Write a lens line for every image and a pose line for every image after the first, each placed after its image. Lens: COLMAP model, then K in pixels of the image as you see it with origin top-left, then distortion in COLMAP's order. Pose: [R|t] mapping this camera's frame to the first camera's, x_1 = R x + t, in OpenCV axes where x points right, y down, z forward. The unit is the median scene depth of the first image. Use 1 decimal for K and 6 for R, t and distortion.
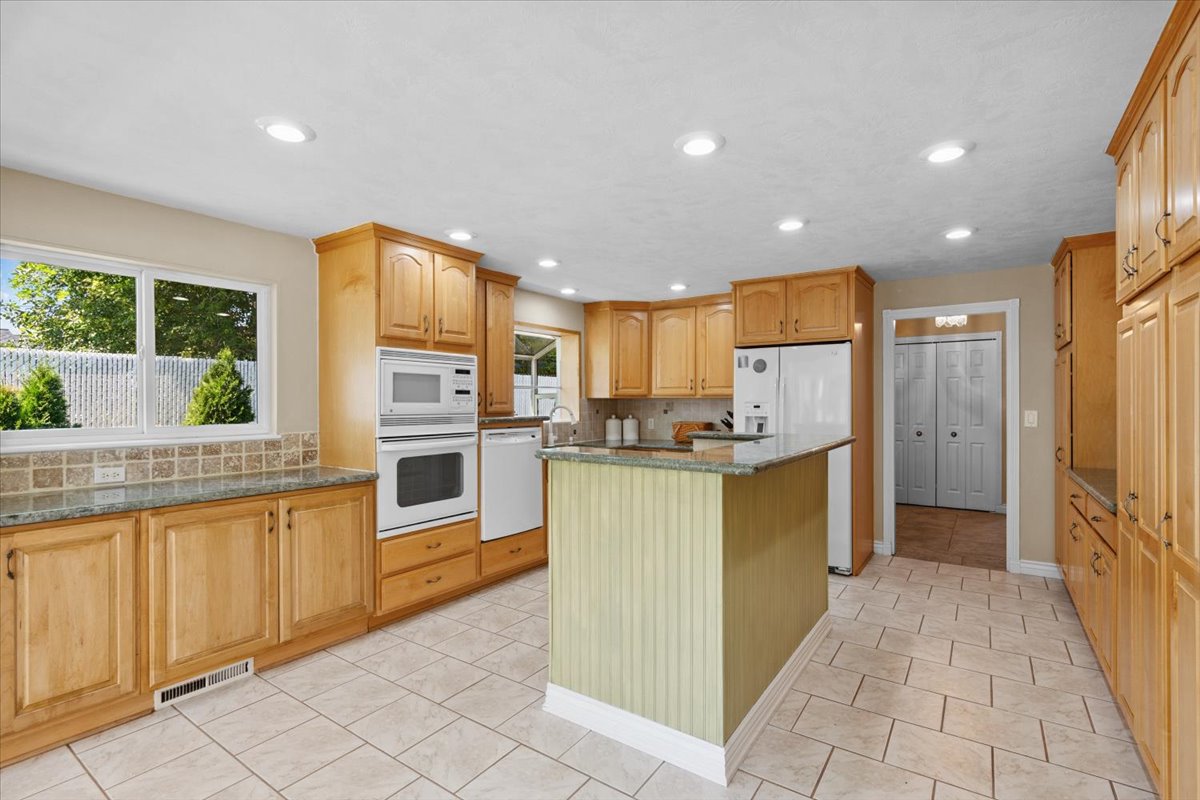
lens RADIAL K [[558.9, 0, 594.2], [0, 558.9, 398.4], [0, 0, 1]] dist [-0.002504, 0.000907]
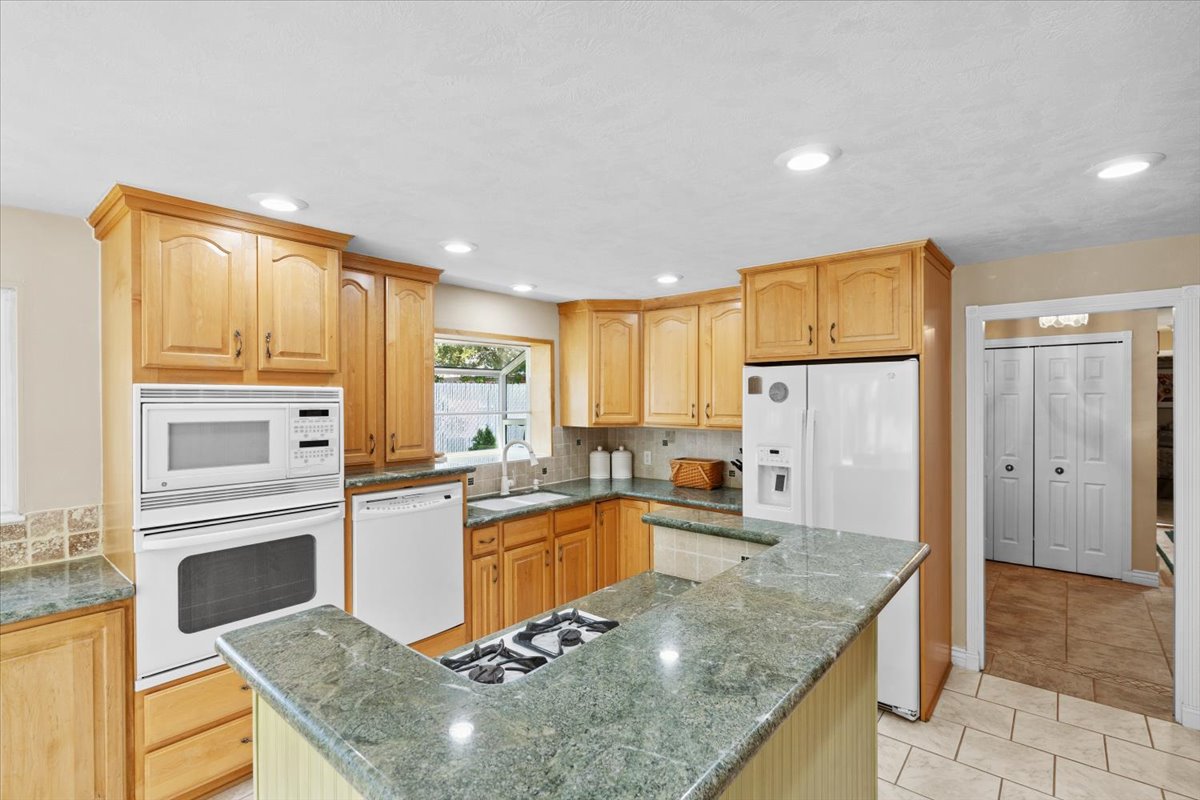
lens RADIAL K [[558.9, 0, 606.5], [0, 558.9, 402.7], [0, 0, 1]] dist [-0.002504, 0.000907]
pose [[0.997425, -0.006226, -0.071448, 0.140992], [0.007225, 0.999879, 0.013745, -0.058432], [0.071353, -0.014226, 0.997350, 0.316961]]
